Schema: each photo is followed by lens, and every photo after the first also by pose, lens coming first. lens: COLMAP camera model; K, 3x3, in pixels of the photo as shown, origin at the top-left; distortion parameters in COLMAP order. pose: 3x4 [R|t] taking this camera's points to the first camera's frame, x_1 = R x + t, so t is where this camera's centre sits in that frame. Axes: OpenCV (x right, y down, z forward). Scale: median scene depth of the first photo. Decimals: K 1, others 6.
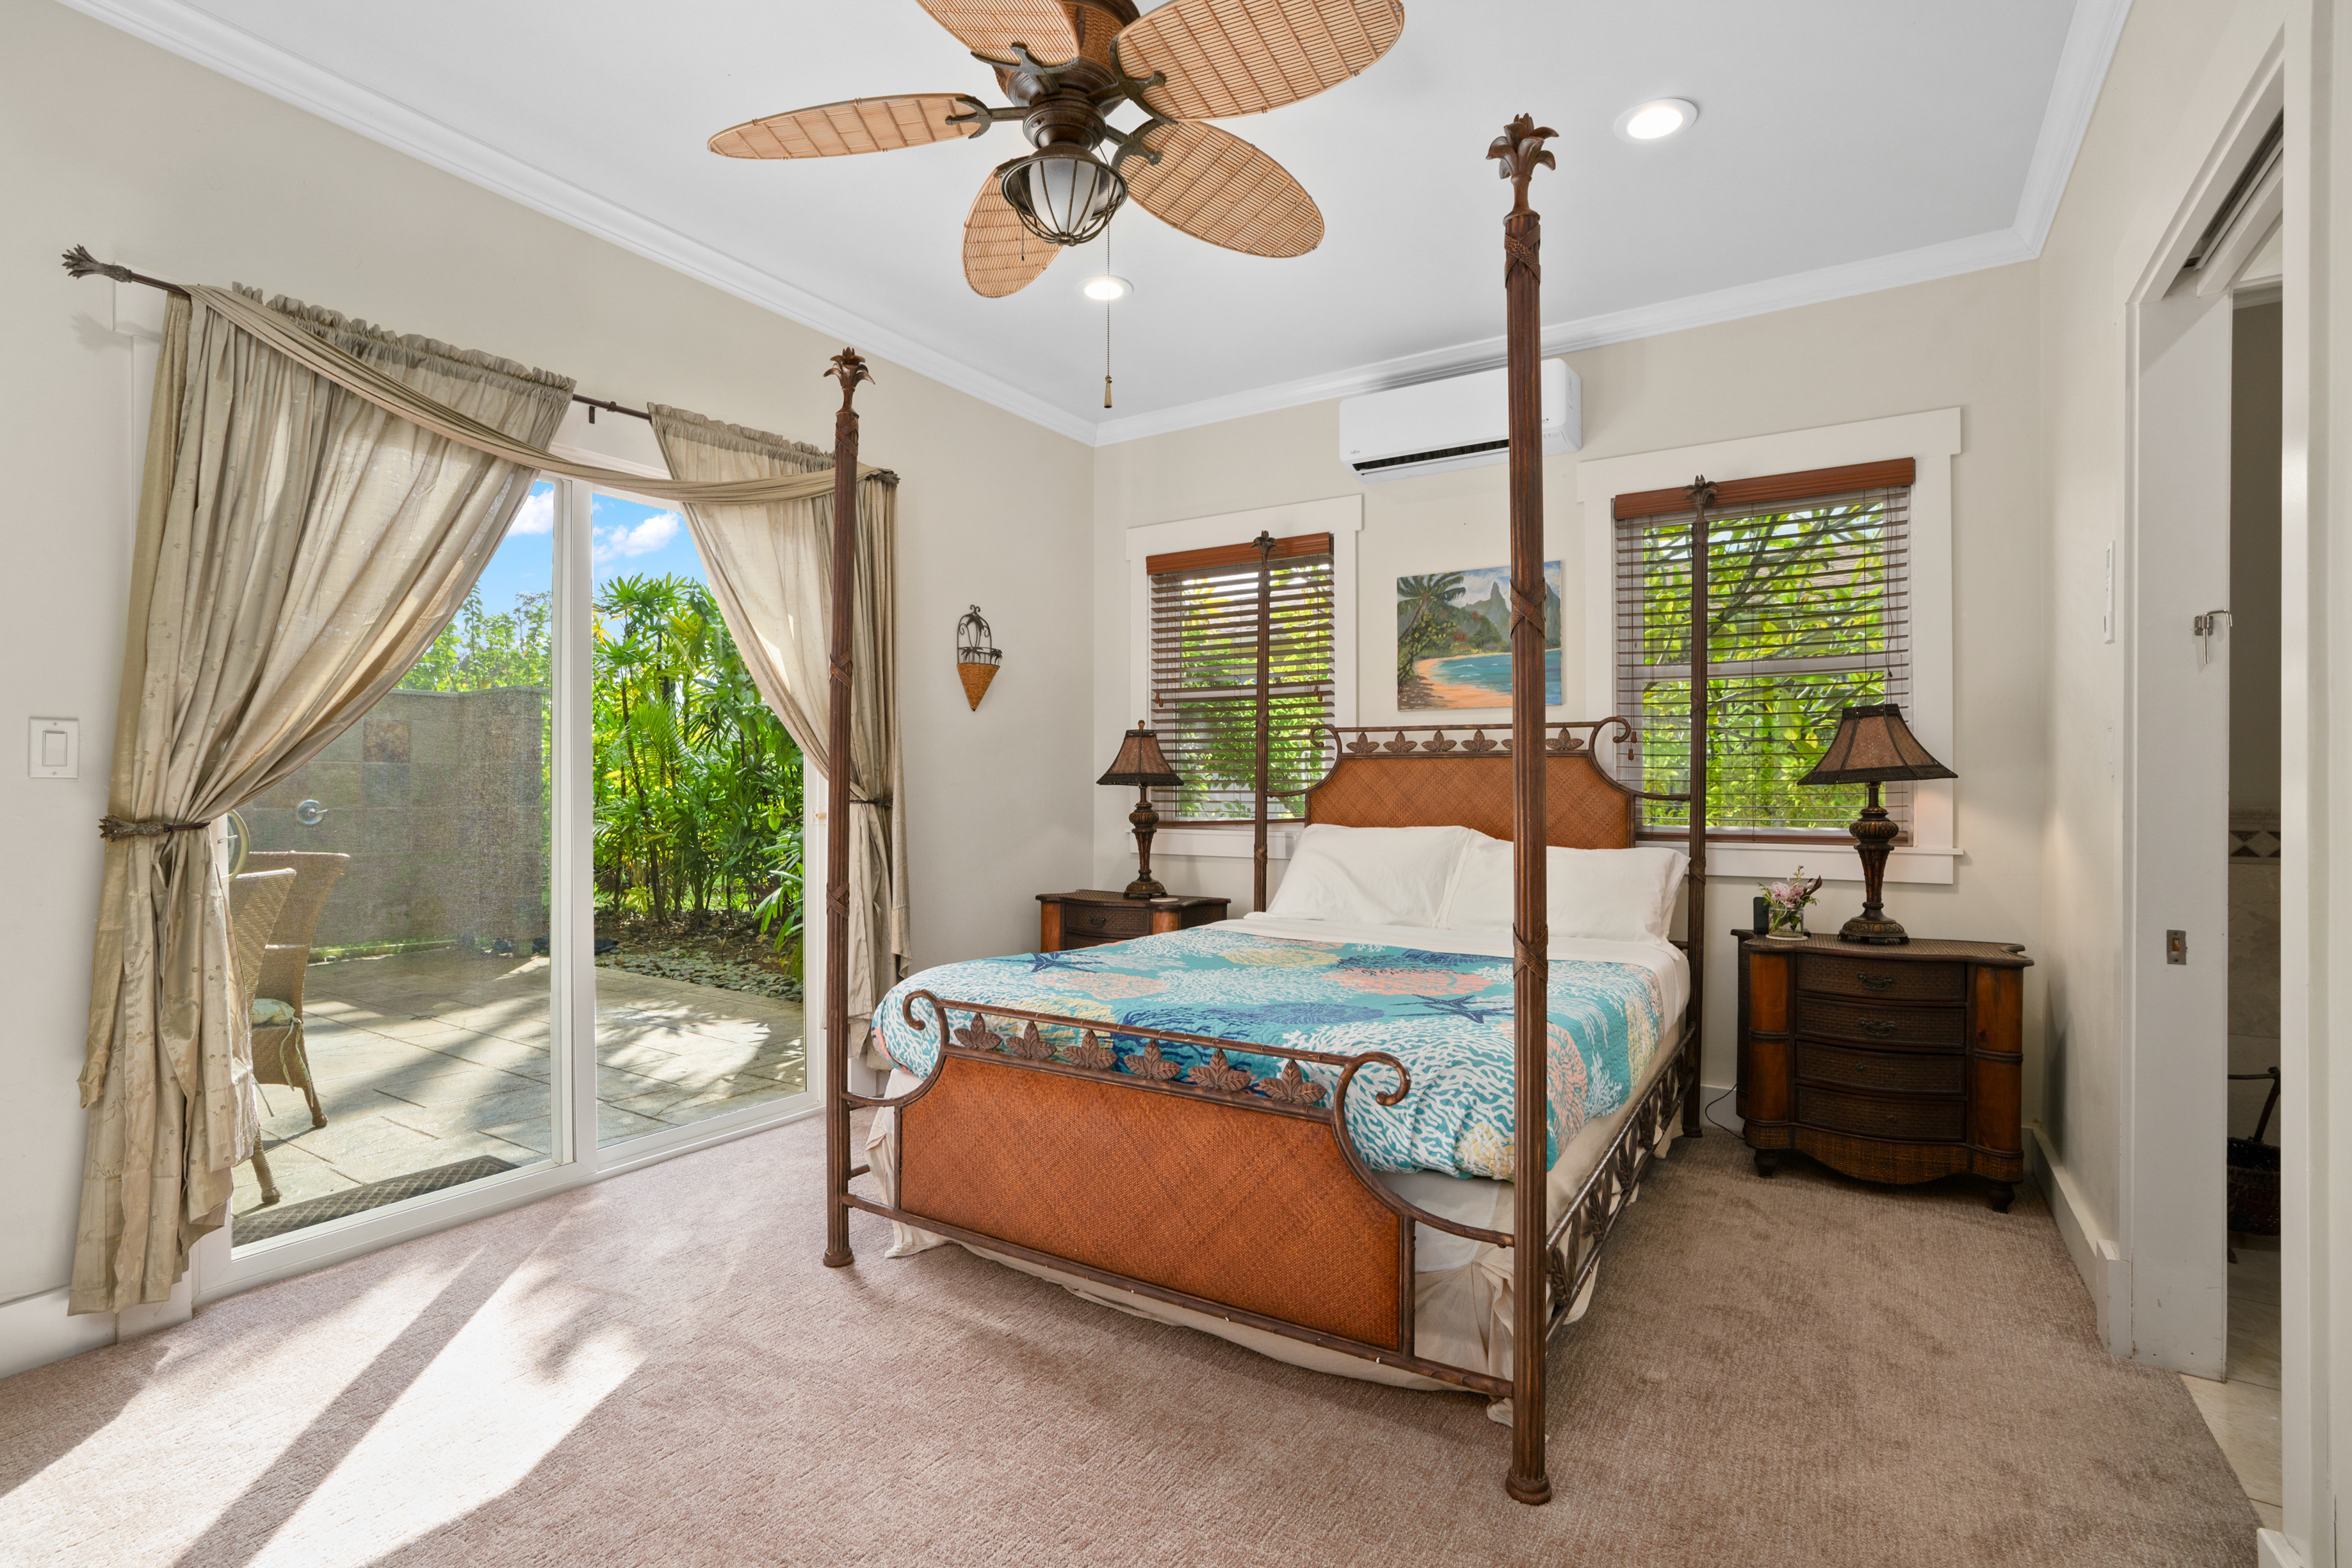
lens RADIAL K [[1107.3, 0, 1160.3], [0, 1107.3, 793.3], [0, 0, 1]] dist [-0.024904, 0.015494]
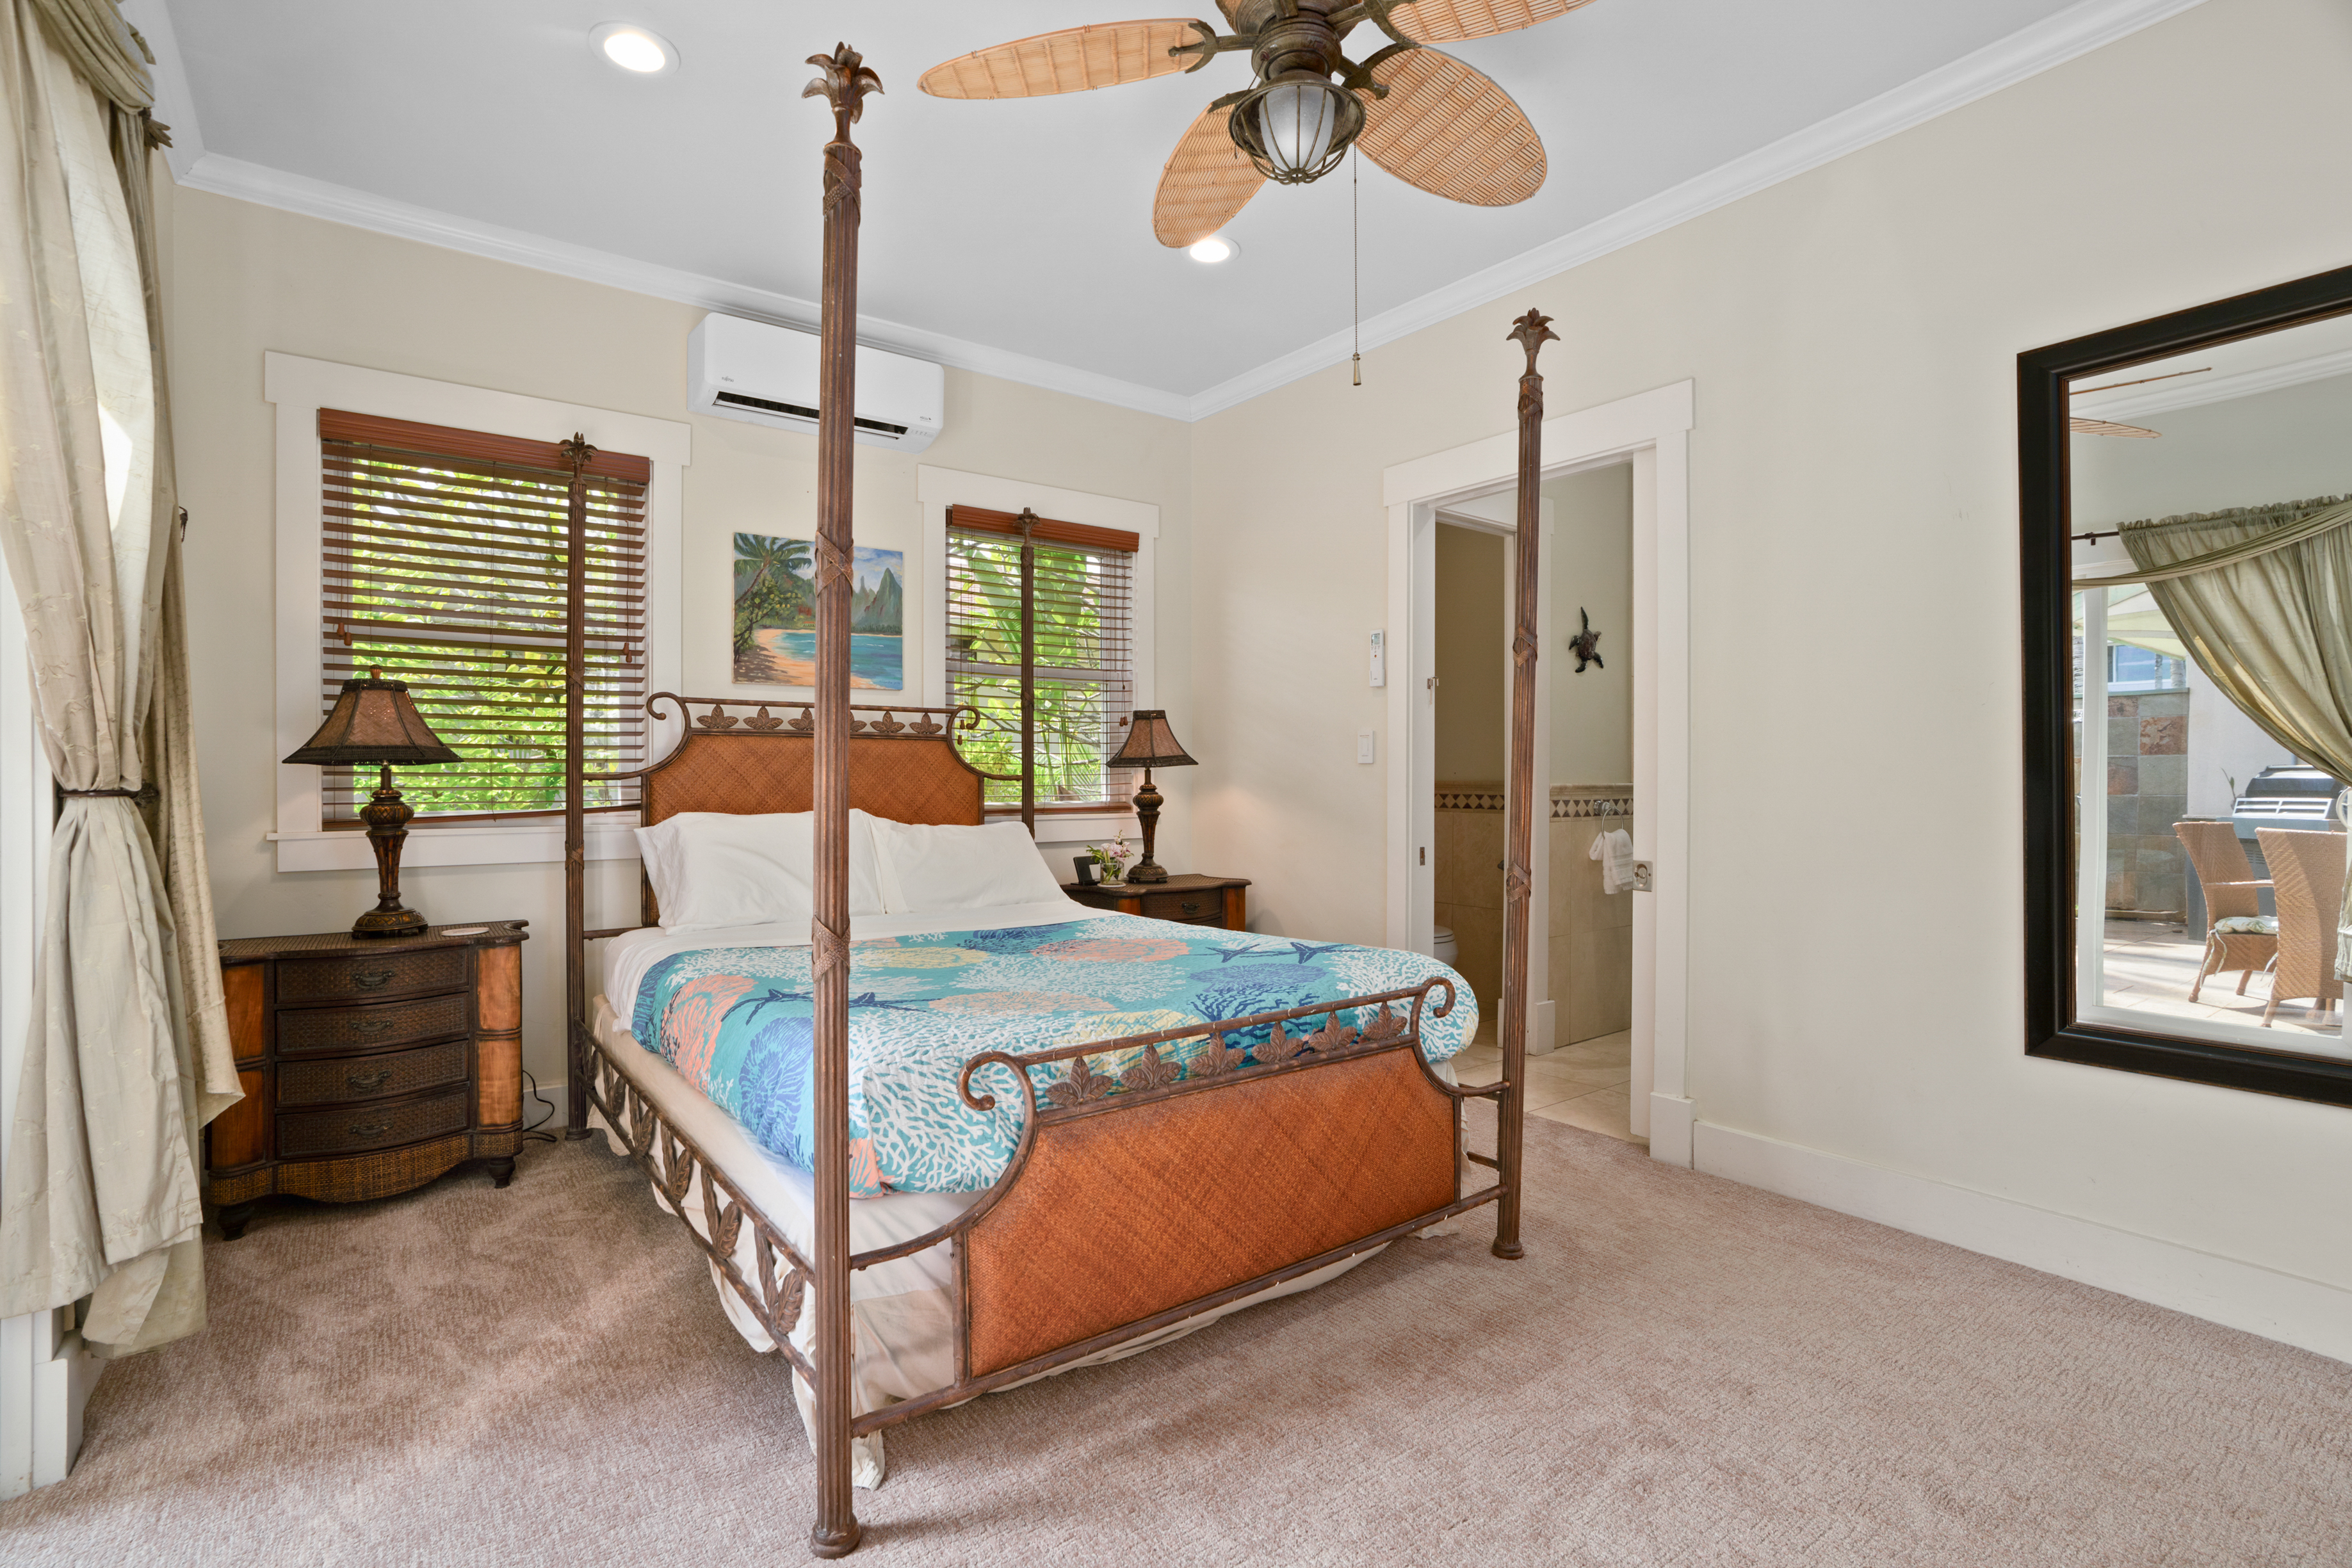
lens RADIAL K [[1107.3, 0, 1164.9], [0, 1107.3, 777.3], [0, 0, 1]] dist [-0.024904, 0.015494]
pose [[0.372389, -0.004821, 0.928064, -0.484013], [0.003821, 0.999986, 0.003662, -0.000758], [-0.928069, 0.002182, 0.372403, 0.358516]]
